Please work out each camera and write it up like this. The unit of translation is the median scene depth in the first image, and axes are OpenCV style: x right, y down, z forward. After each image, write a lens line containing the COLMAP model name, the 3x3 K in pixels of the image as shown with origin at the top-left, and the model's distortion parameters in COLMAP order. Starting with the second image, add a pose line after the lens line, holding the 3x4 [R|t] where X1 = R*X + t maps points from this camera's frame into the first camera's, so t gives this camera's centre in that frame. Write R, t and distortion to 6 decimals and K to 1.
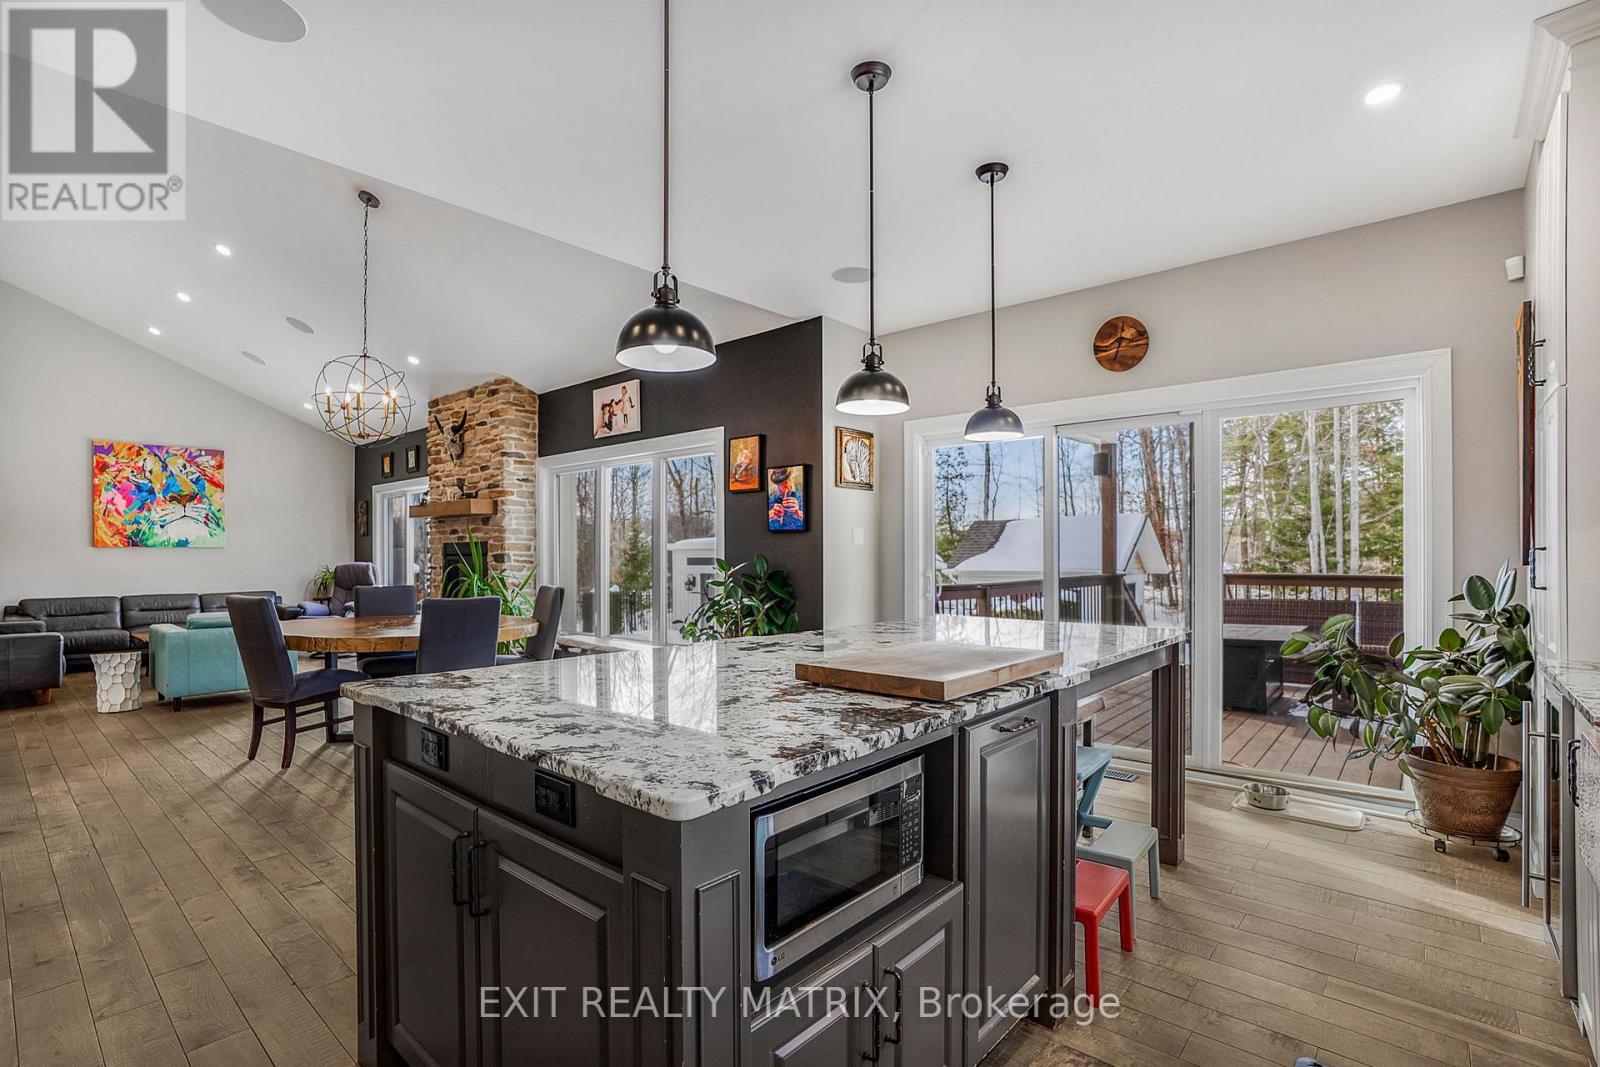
lens RADIAL K [[740.4, 0, 788.4], [0, 740.4, 556.4], [0, 0, 1]] dist [-0.035384, 0.016866]
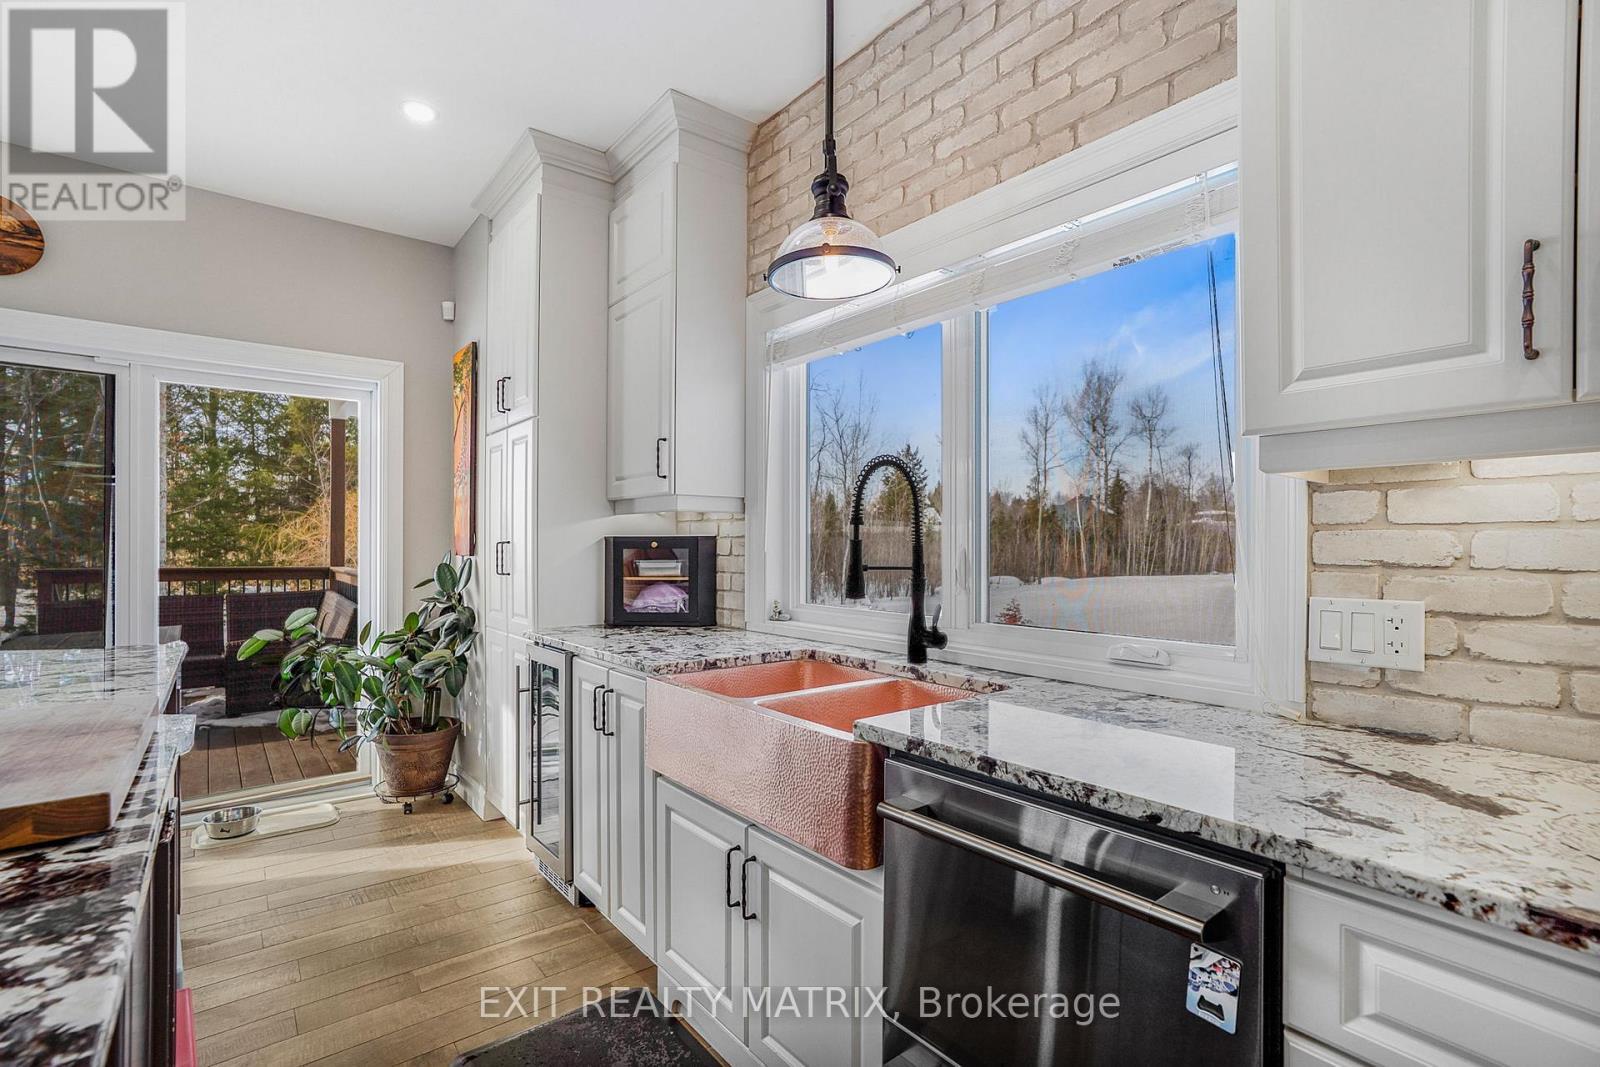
lens RADIAL K [[740.4, 0, 803.8], [0, 740.4, 544.0], [0, 0, 1]] dist [-0.035384, 0.016866]
pose [[0.183960, 0.005141, 0.982920, -0.037366], [0.000027, 0.999986, -0.005235, -0.000372], [-0.982934, 0.000990, 0.183957, 0.079110]]
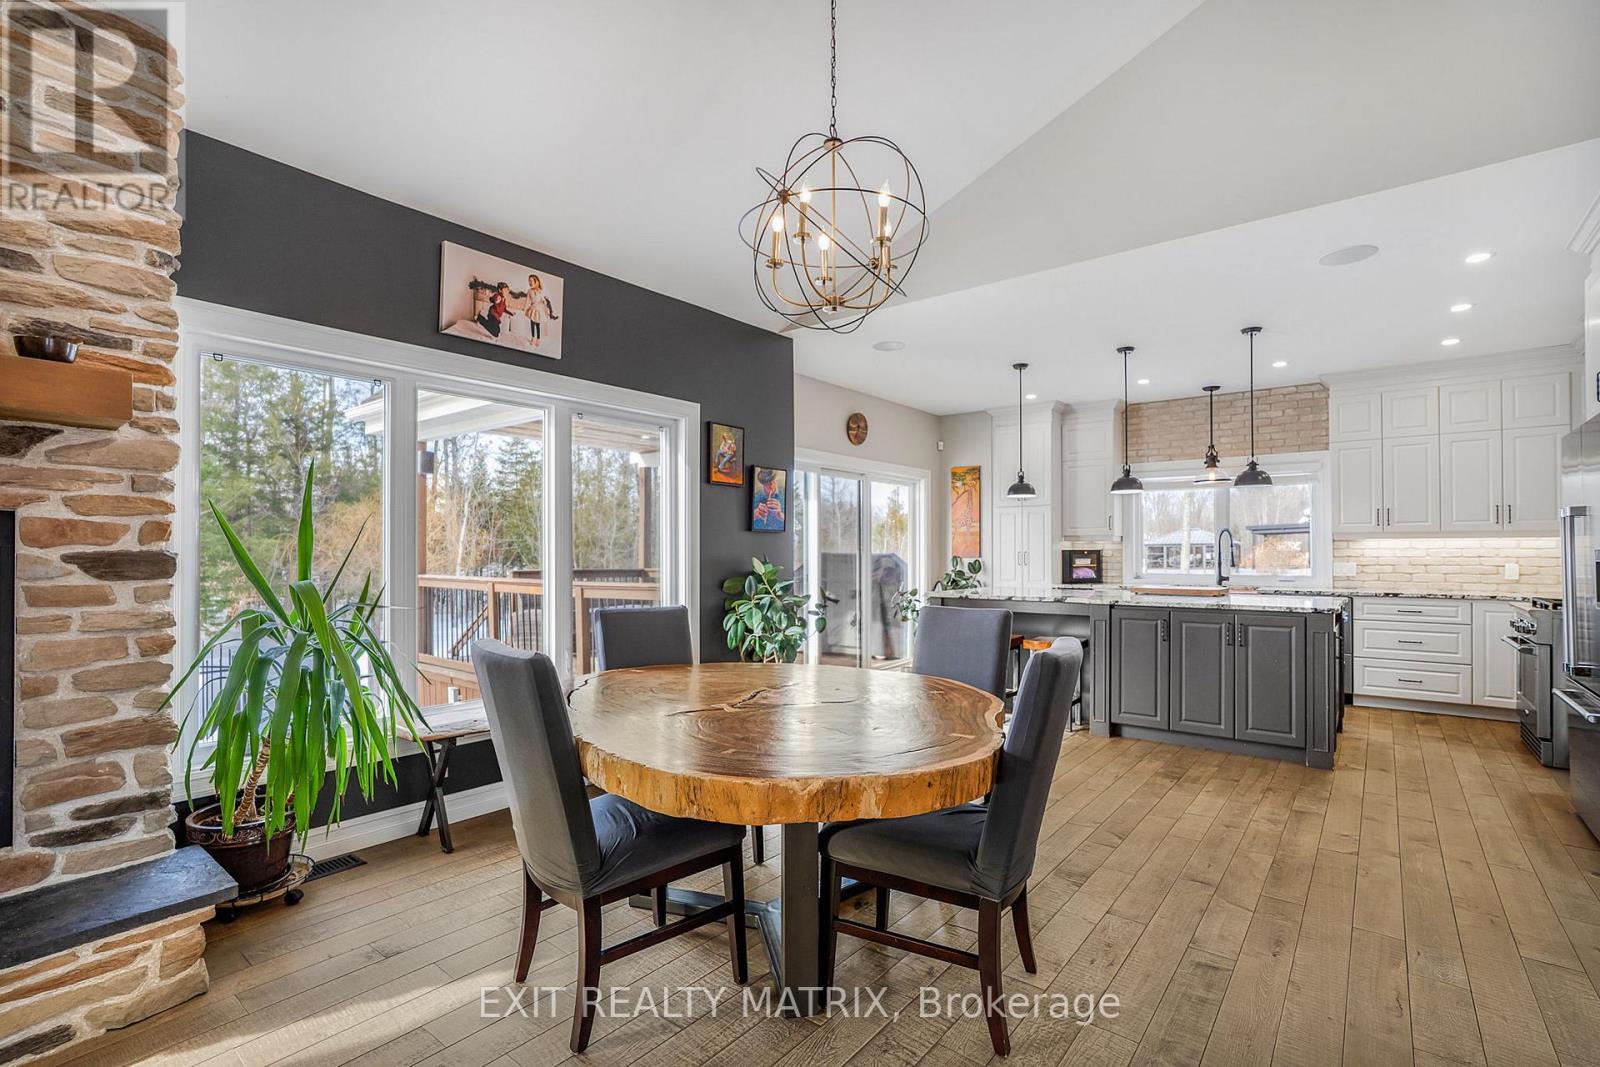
lens RADIAL K [[740.4, 0, 806.4], [0, 740.4, 543.9], [0, 0, 1]] dist [-0.035384, 0.016866]
pose [[-0.048258, 0.013416, 0.998745, -0.678076], [0.003533, 0.999906, -0.013261, -0.001954], [-0.998829, 0.002889, -0.048301, 0.659733]]
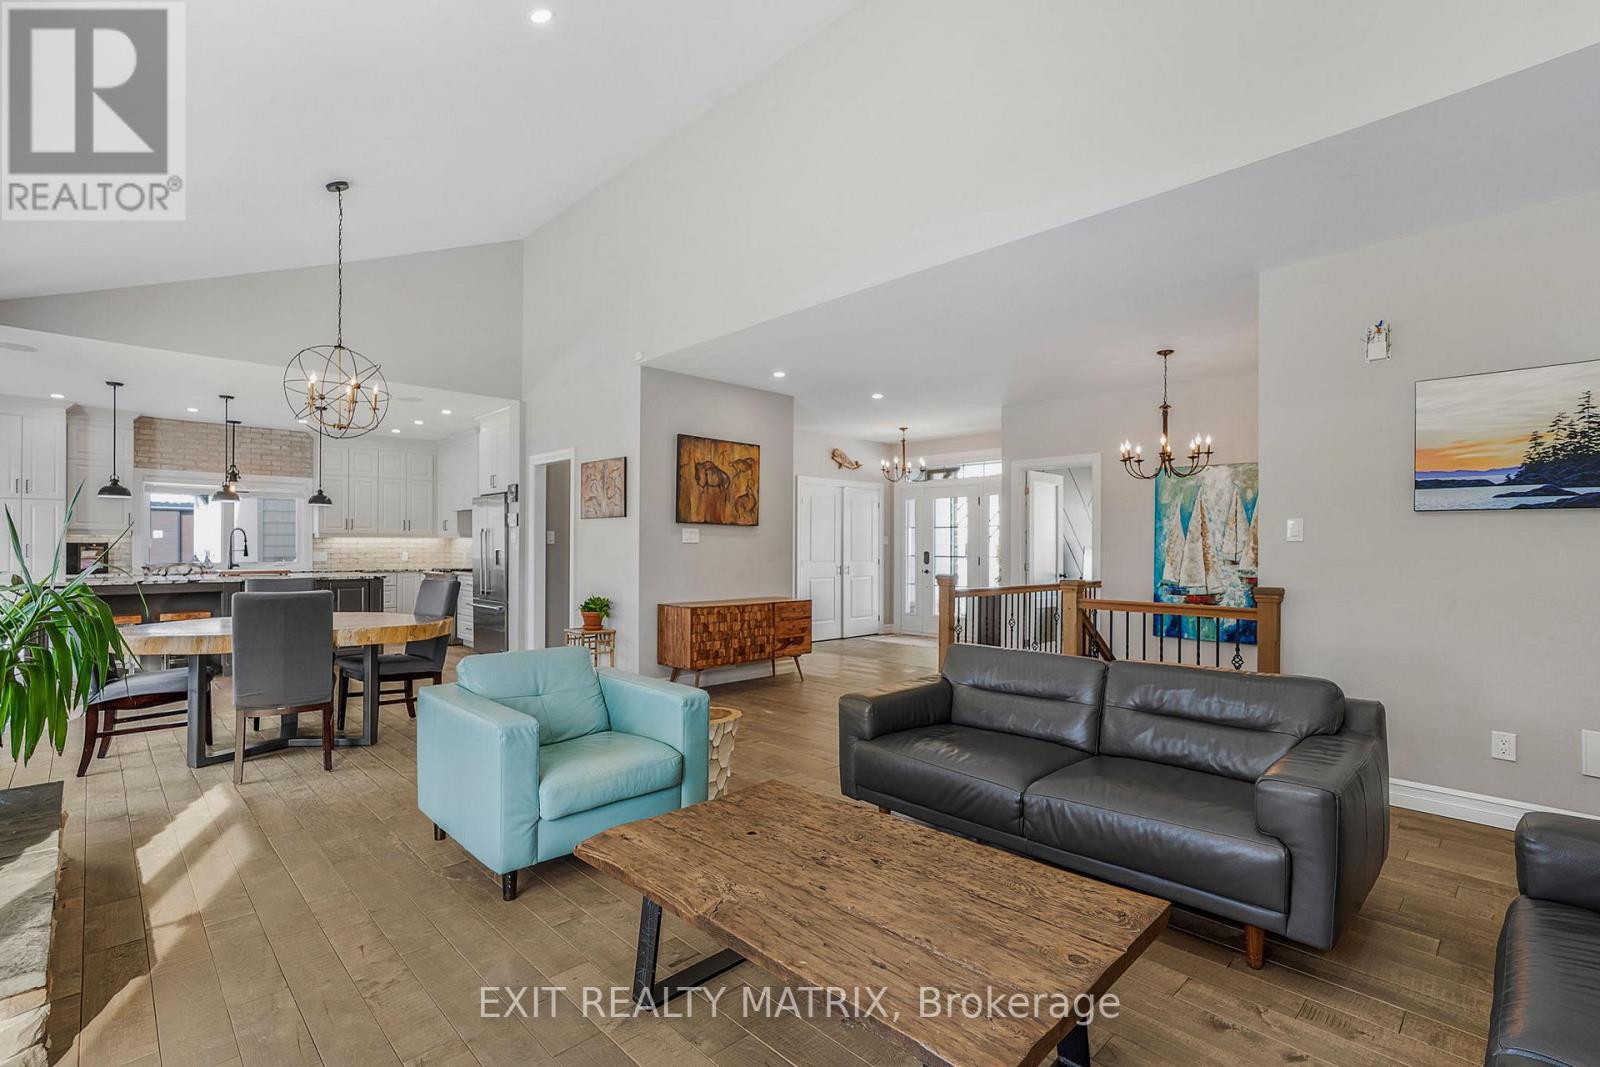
lens RADIAL K [[740.4, 0, 794.6], [0, 740.4, 541.6], [0, 0, 1]] dist [-0.035384, 0.016866]
pose [[-0.996817, 0.000826, 0.079720, -0.812283], [0.000597, 0.999996, -0.002905, -0.004086], [-0.079722, -0.002848, -0.996813, 1.228836]]
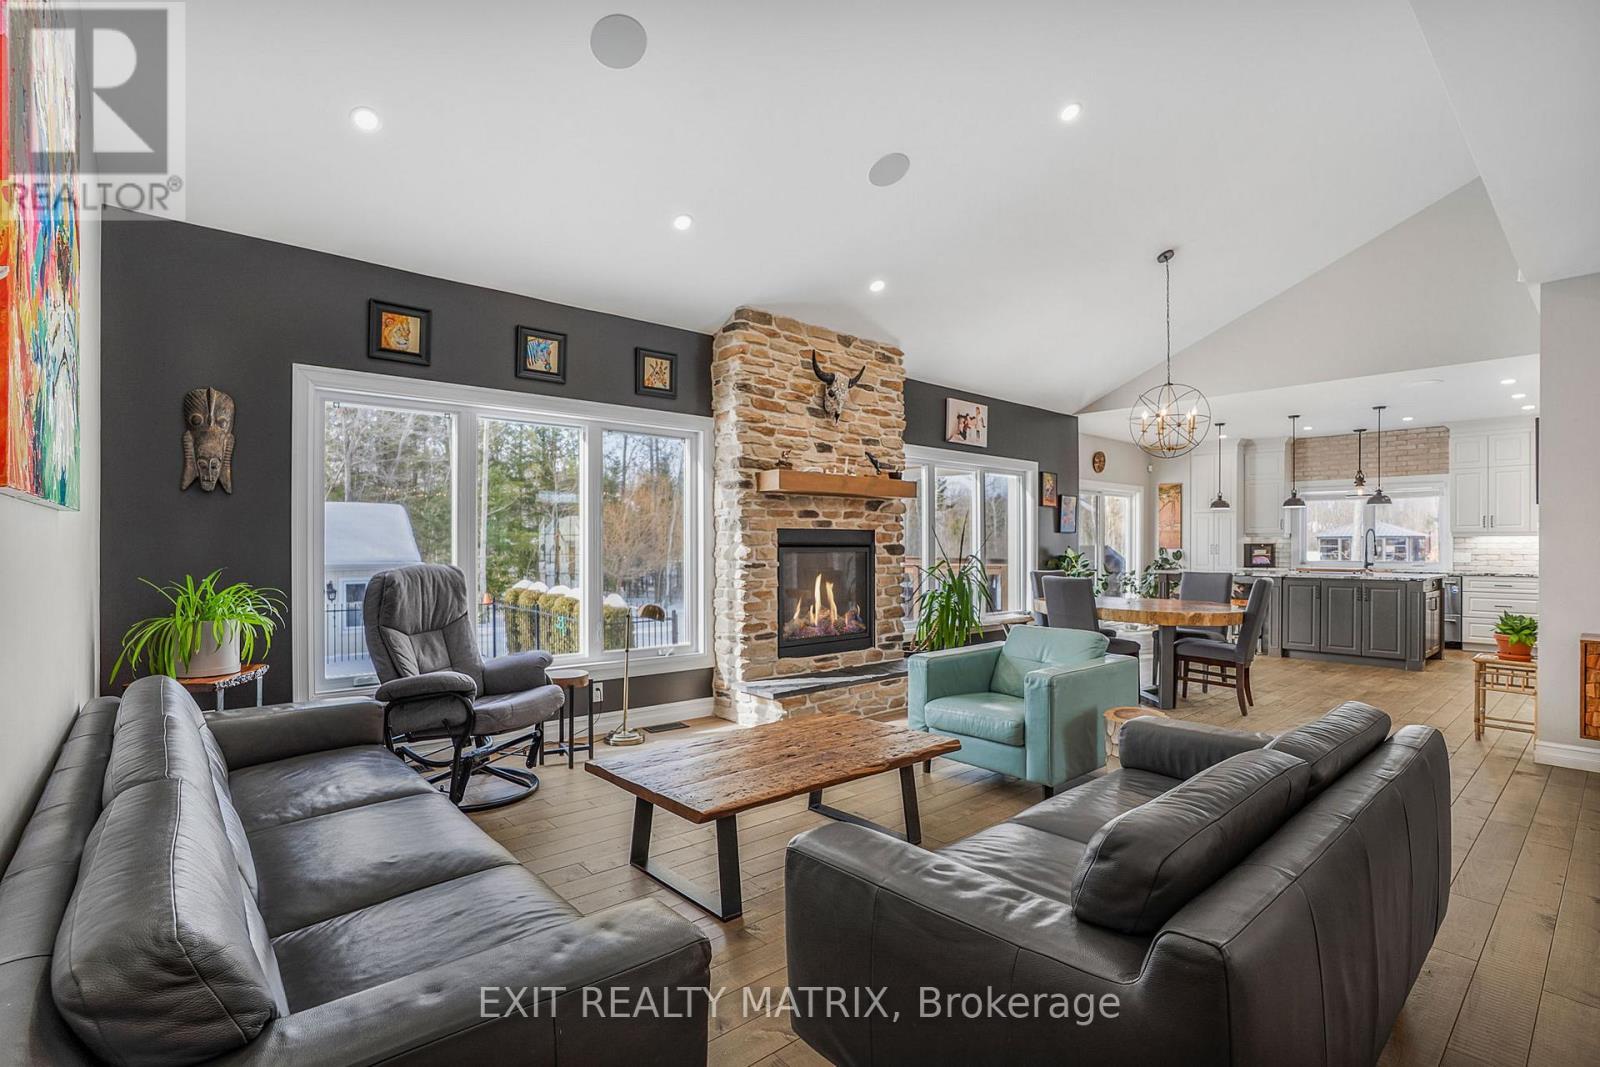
lens RADIAL K [[740.4, 0, 813.3], [0, 740.4, 548.7], [0, 0, 1]] dist [-0.035384, 0.016866]
pose [[0.122608, -0.004351, 0.992446, -1.196119], [0.001152, 0.999990, 0.004242, -0.002596], [-0.992454, 0.000624, 0.122612, 0.915056]]
